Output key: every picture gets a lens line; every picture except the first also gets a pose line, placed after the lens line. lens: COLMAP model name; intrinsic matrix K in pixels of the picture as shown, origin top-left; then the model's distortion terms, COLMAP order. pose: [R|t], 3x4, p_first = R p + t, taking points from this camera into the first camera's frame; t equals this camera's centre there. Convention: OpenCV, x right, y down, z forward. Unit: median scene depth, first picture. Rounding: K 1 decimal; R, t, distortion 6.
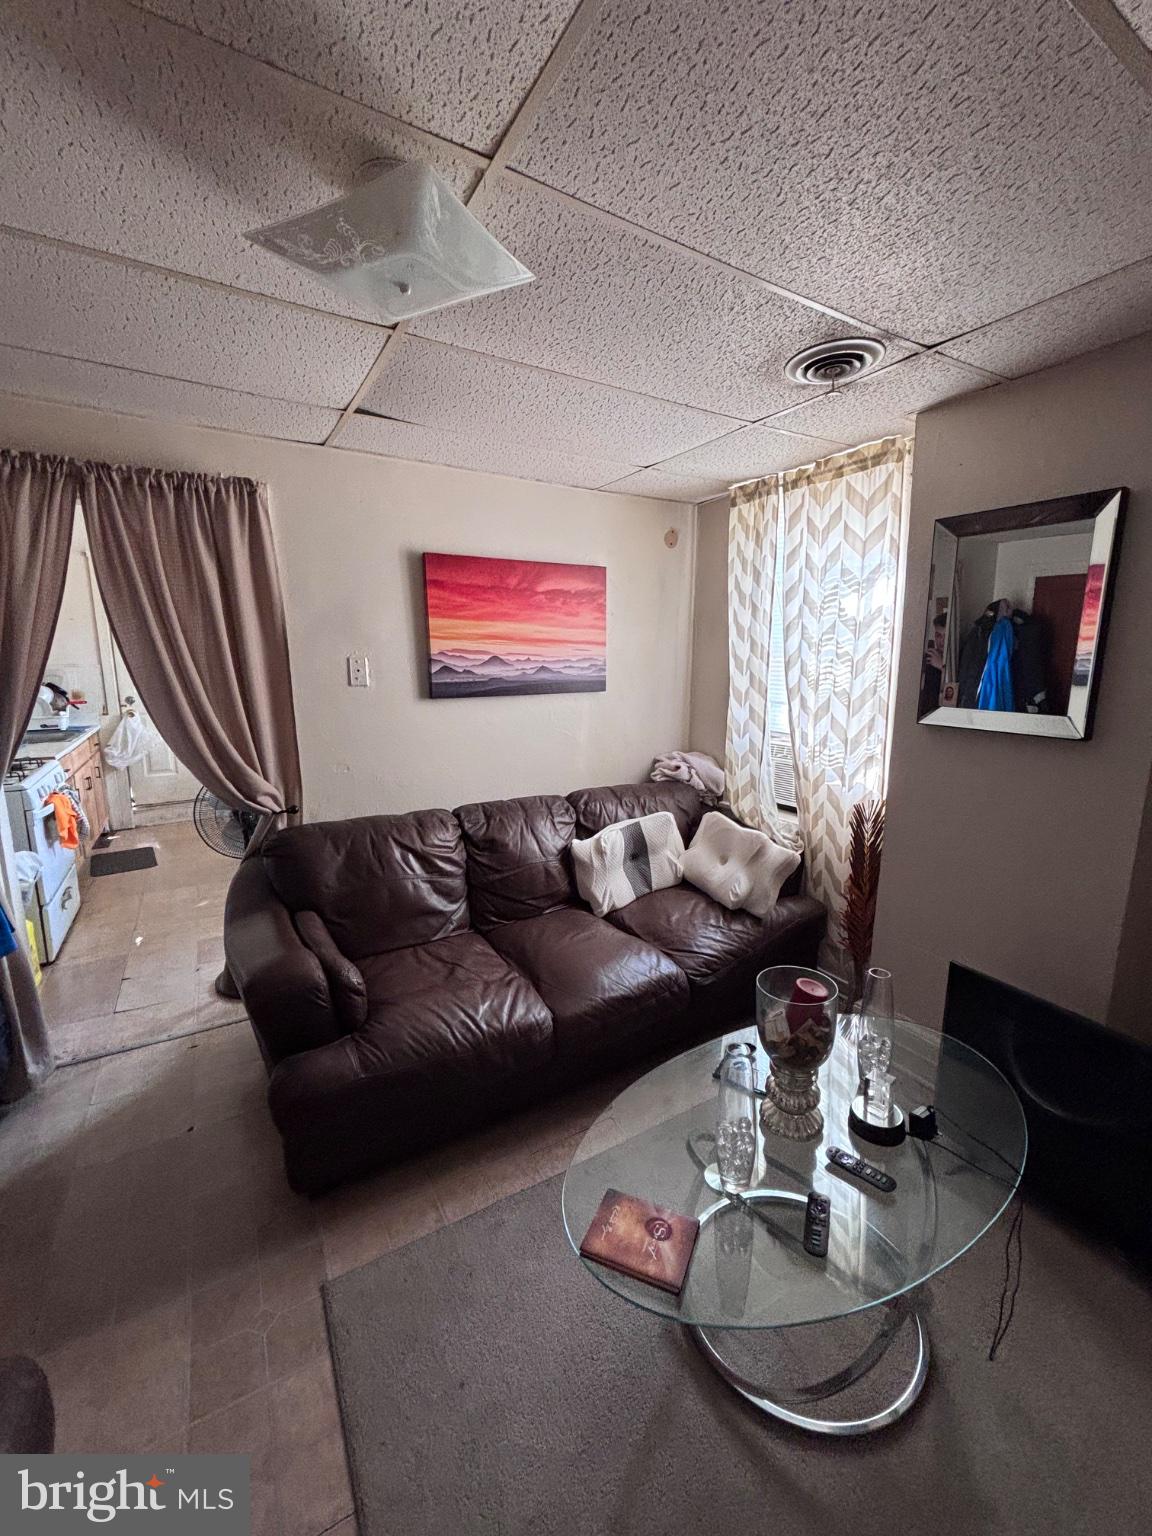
lens RADIAL K [[620.0, 0, 584.9], [0, 620.0, 772.3], [0, 0, 1]] dist [-0.008001, 0.002808]
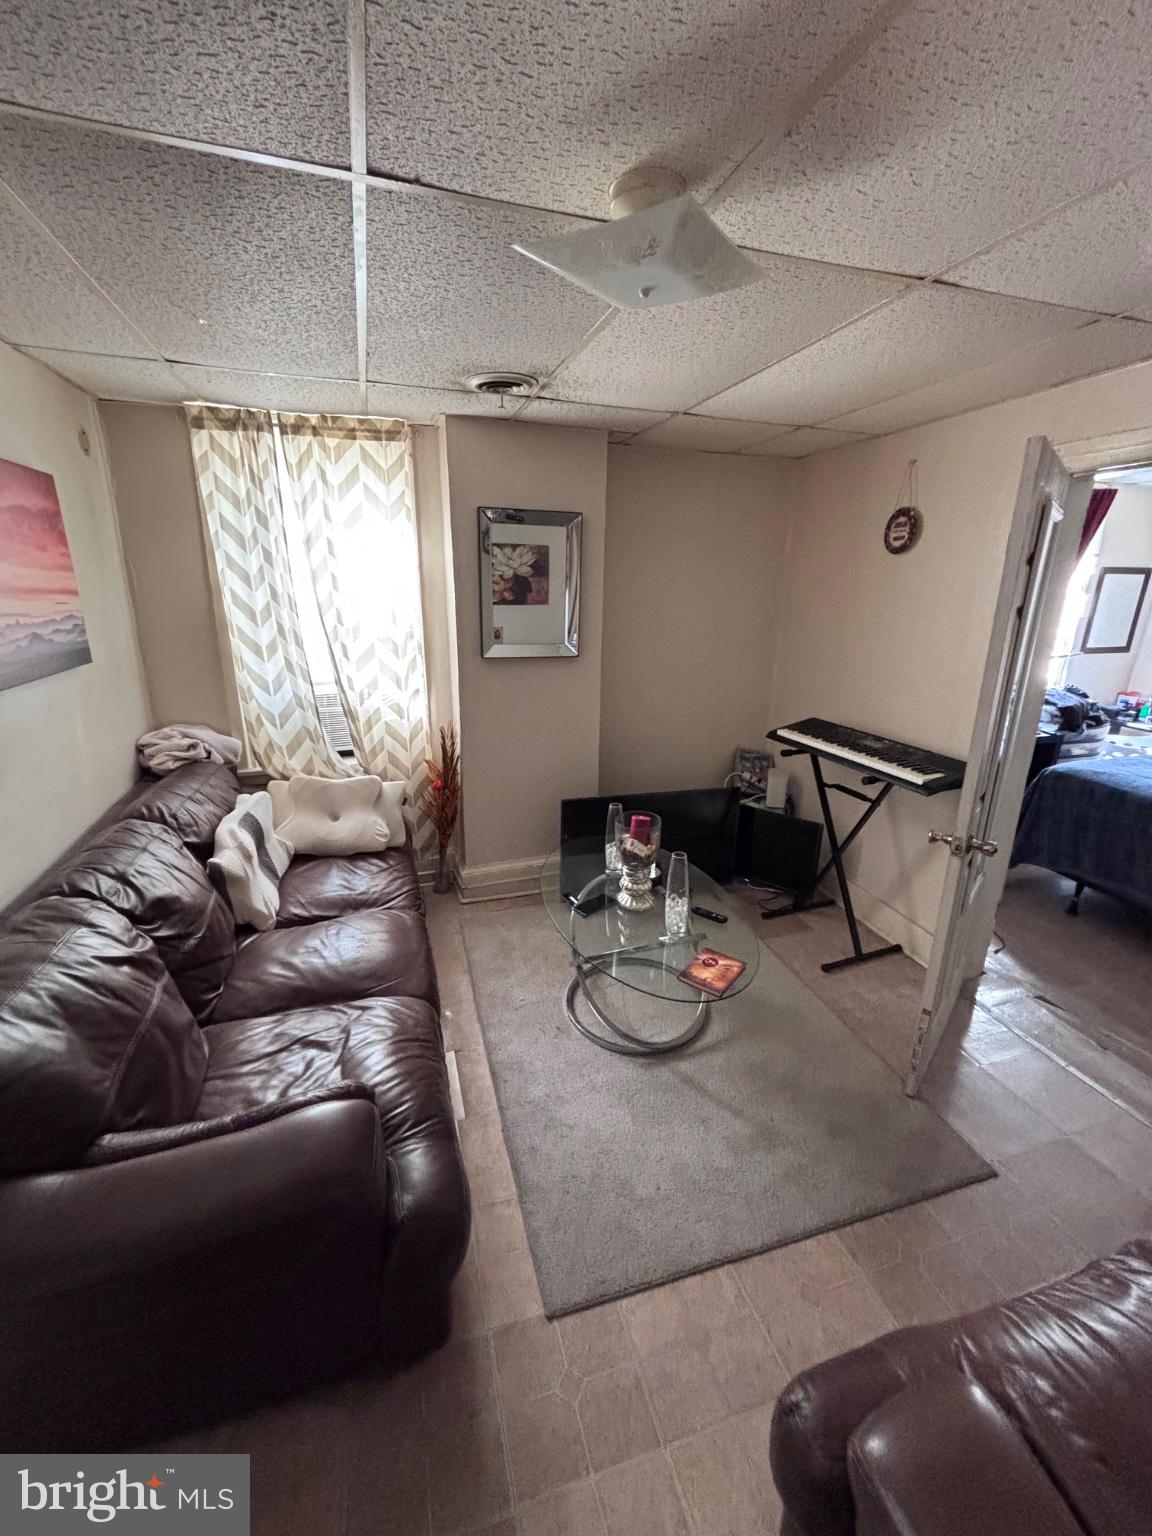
lens RADIAL K [[620.0, 0, 585.6], [0, 620.0, 766.1], [0, 0, 1]] dist [-0.008001, 0.002808]
pose [[0.245176, -0.265519, 0.932410, -0.593198], [0.171814, 0.958440, 0.227754, -0.095243], [-0.954132, 0.104362, 0.280607, 0.333156]]
